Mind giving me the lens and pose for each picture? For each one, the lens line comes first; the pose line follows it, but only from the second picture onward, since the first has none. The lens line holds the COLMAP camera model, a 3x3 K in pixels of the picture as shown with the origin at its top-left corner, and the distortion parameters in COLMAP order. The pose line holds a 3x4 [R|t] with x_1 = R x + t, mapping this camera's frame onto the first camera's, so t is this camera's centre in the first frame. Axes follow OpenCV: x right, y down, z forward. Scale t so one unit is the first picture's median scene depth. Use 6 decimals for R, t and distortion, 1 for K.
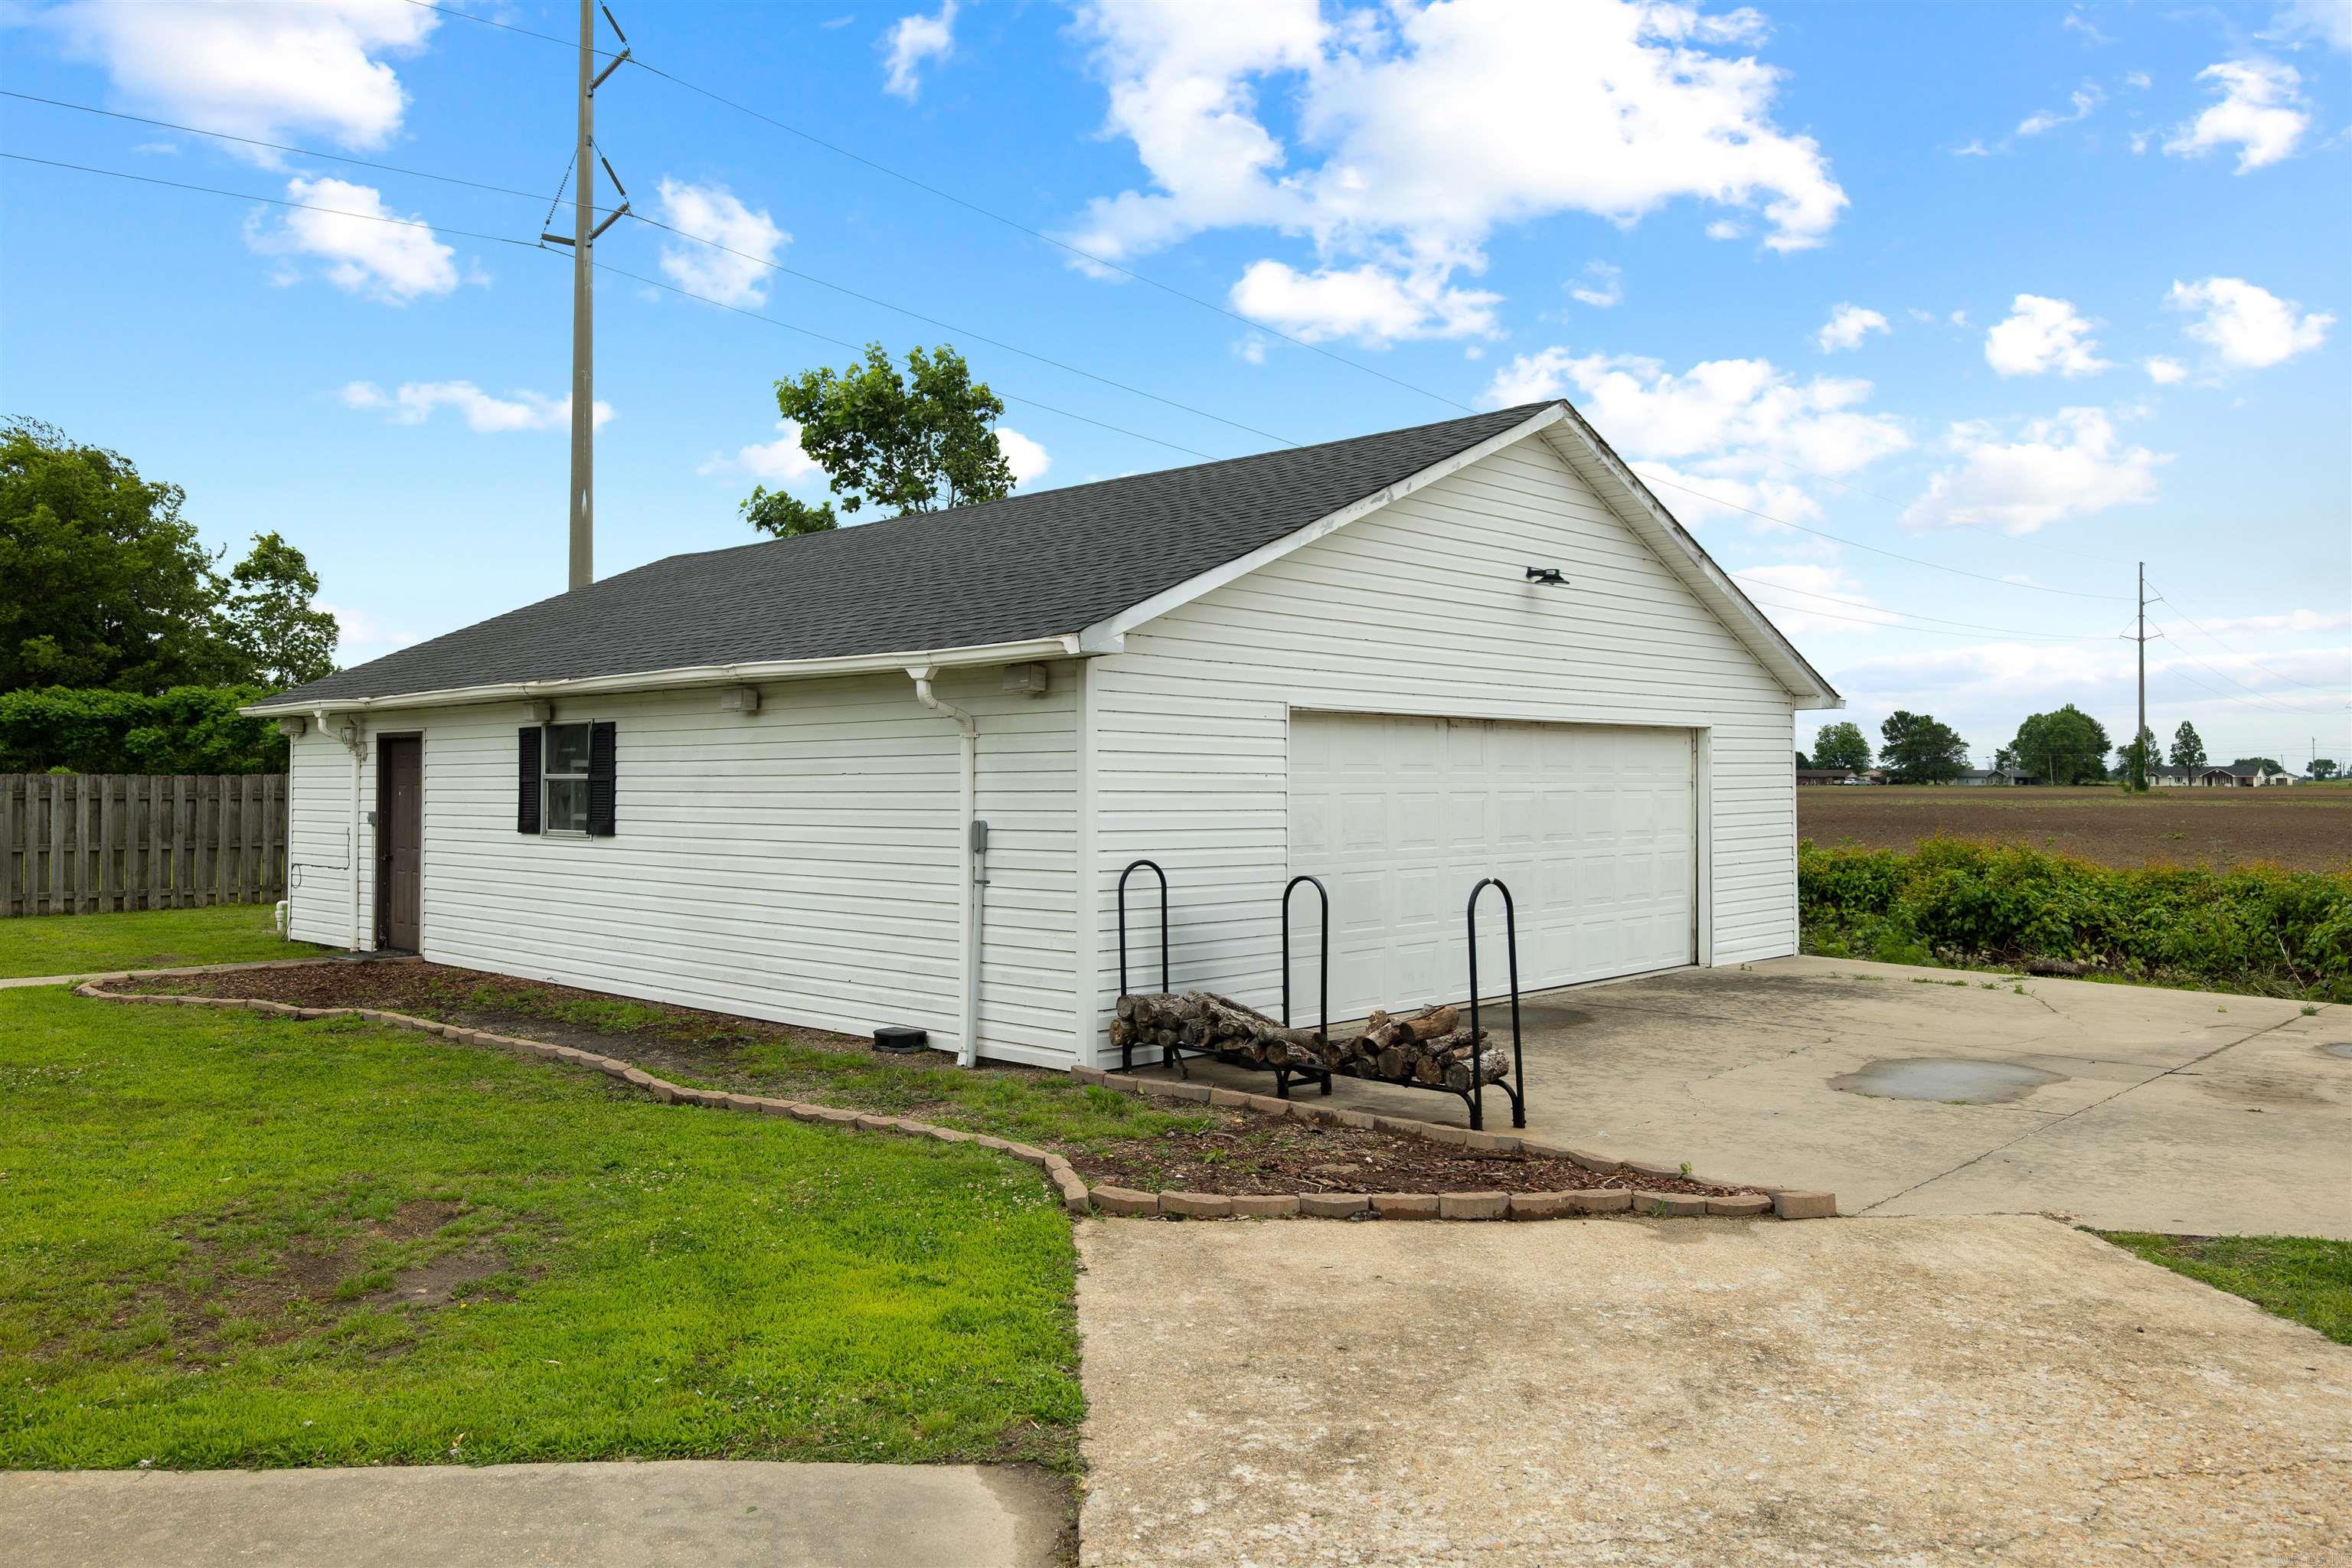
lens RADIAL K [[1721.1, 0, 1176.0], [0, 1721.1, 784.0], [0, 0, 1]] dist [-0.000884, -0.000881]
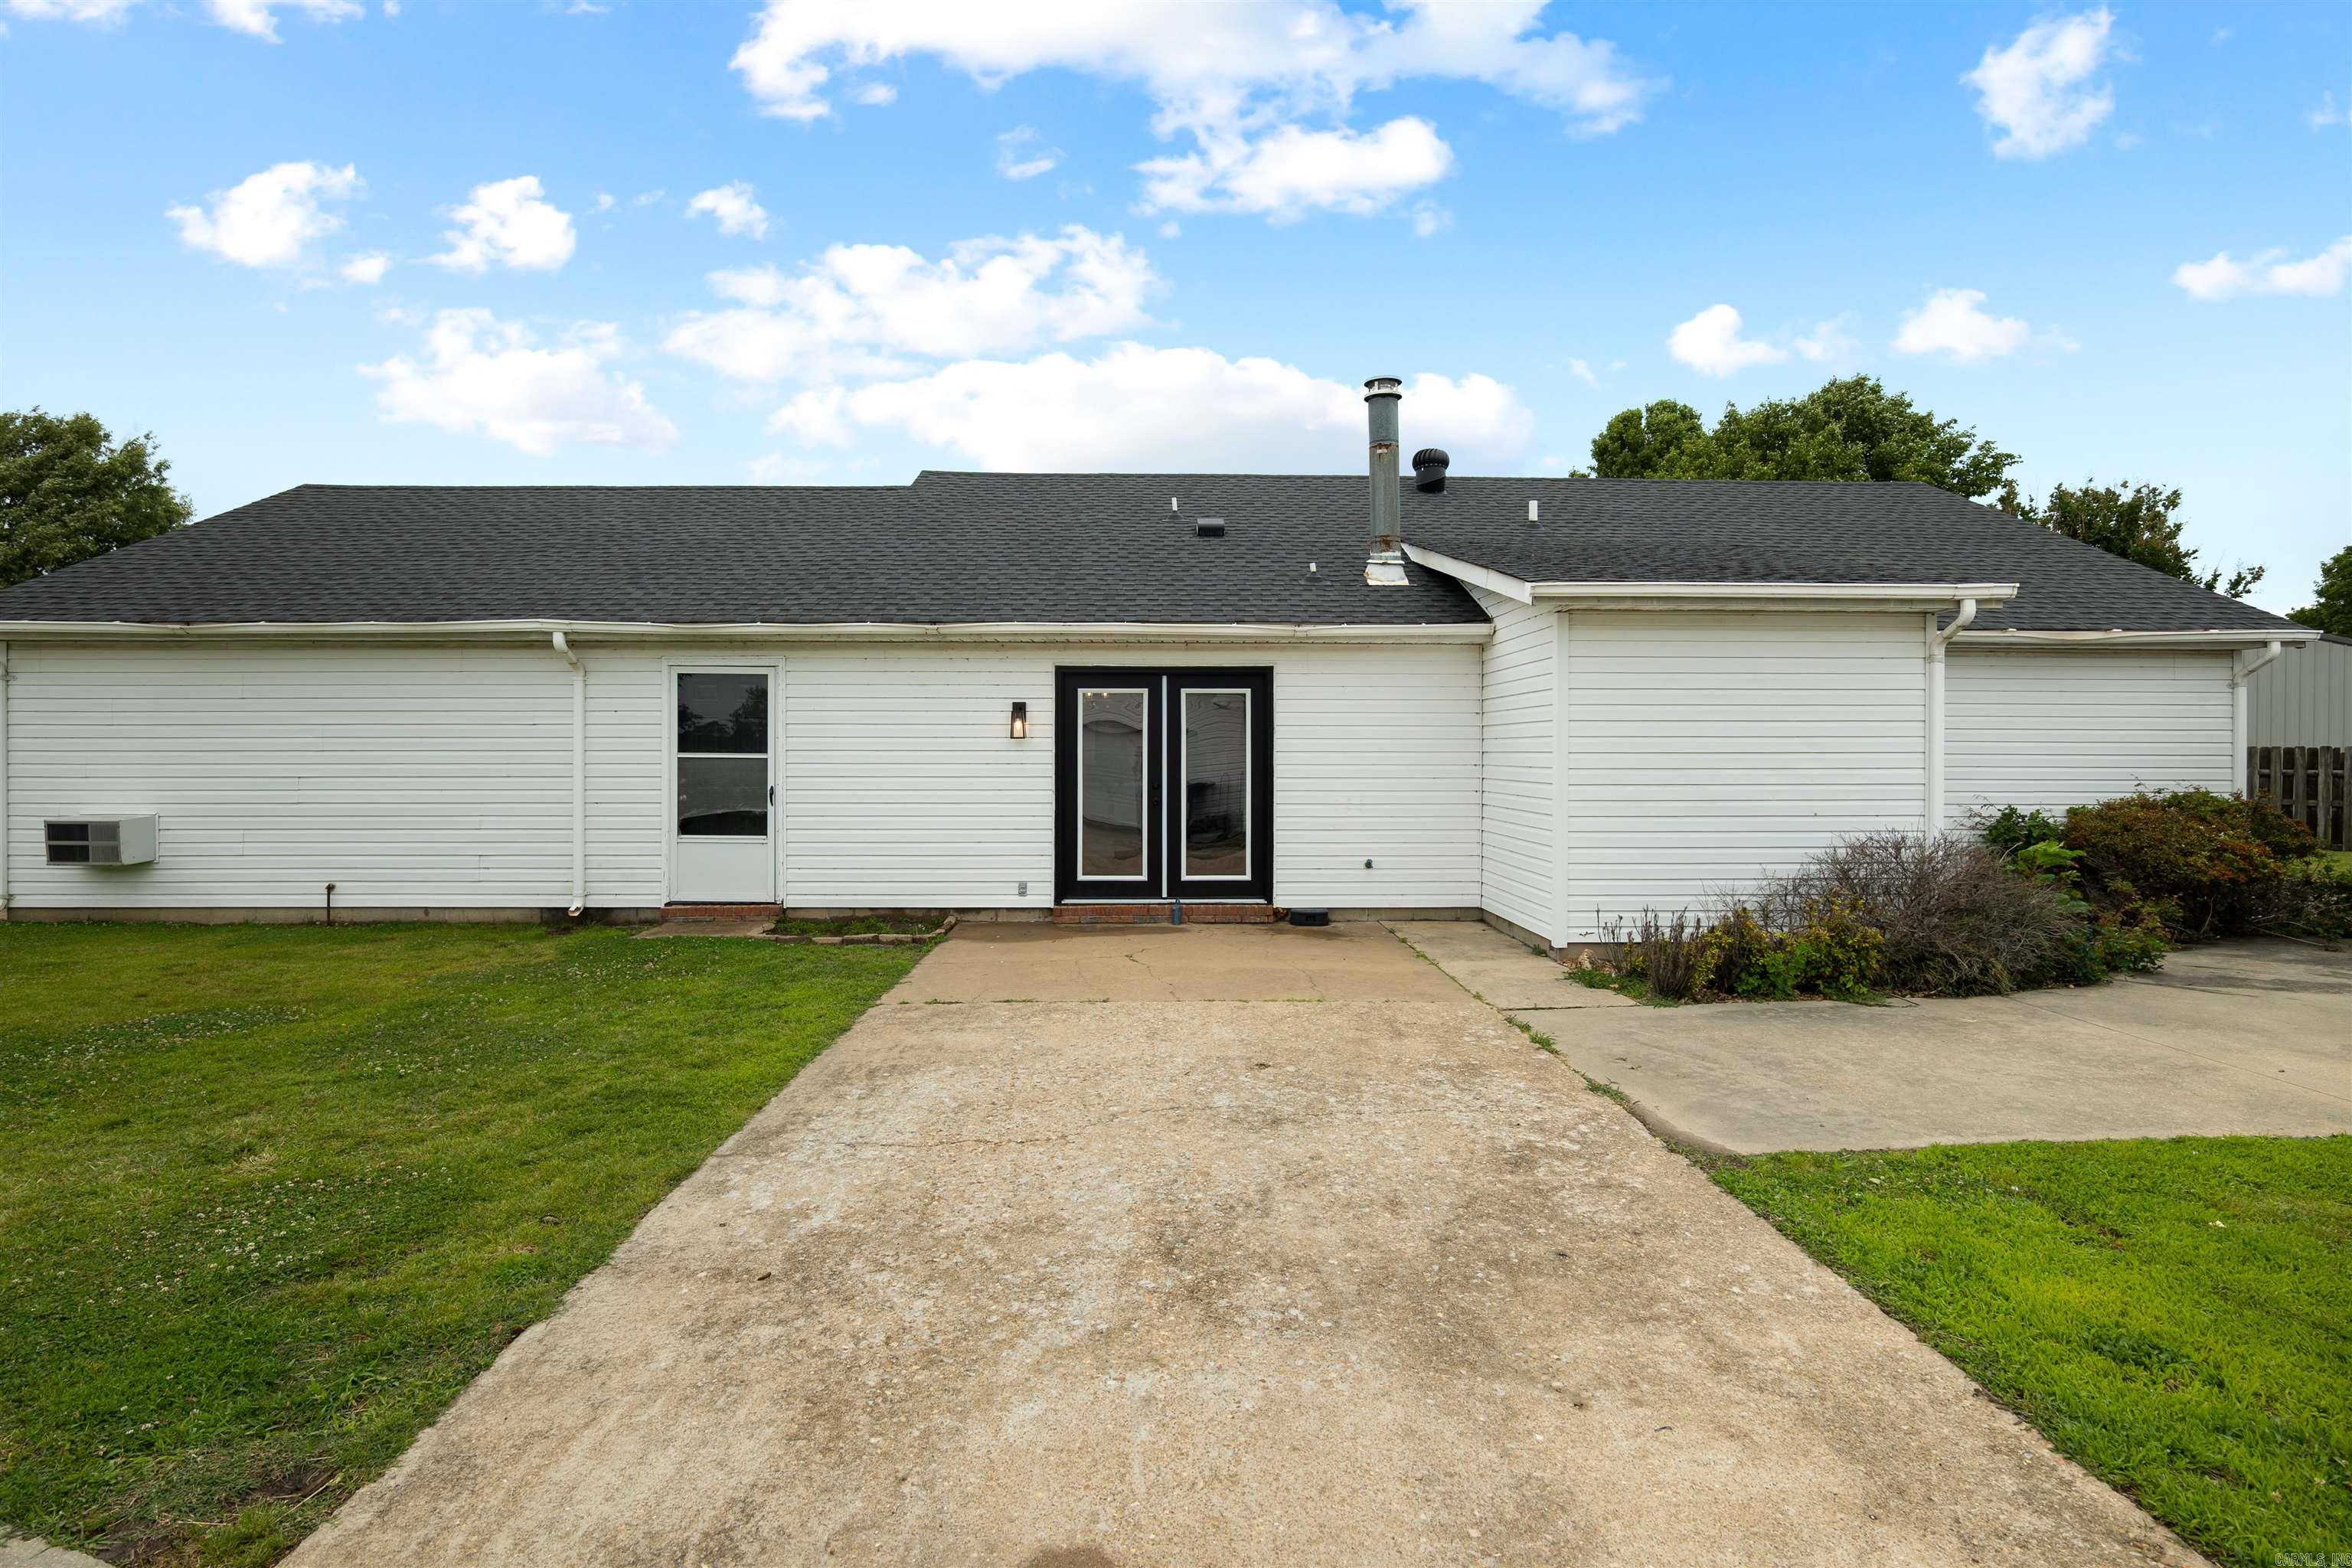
lens RADIAL K [[1092.3, 0, 1176.0], [0, 1092.3, 784.0], [0, 0, 1]] dist [-0.023338, 0.000988]
pose [[-0.999106, -0.004263, 0.042058, 0.333851], [-0.002908, 0.999476, 0.032240, 0.012544], [-0.042173, 0.032088, -0.998595, 1.802433]]
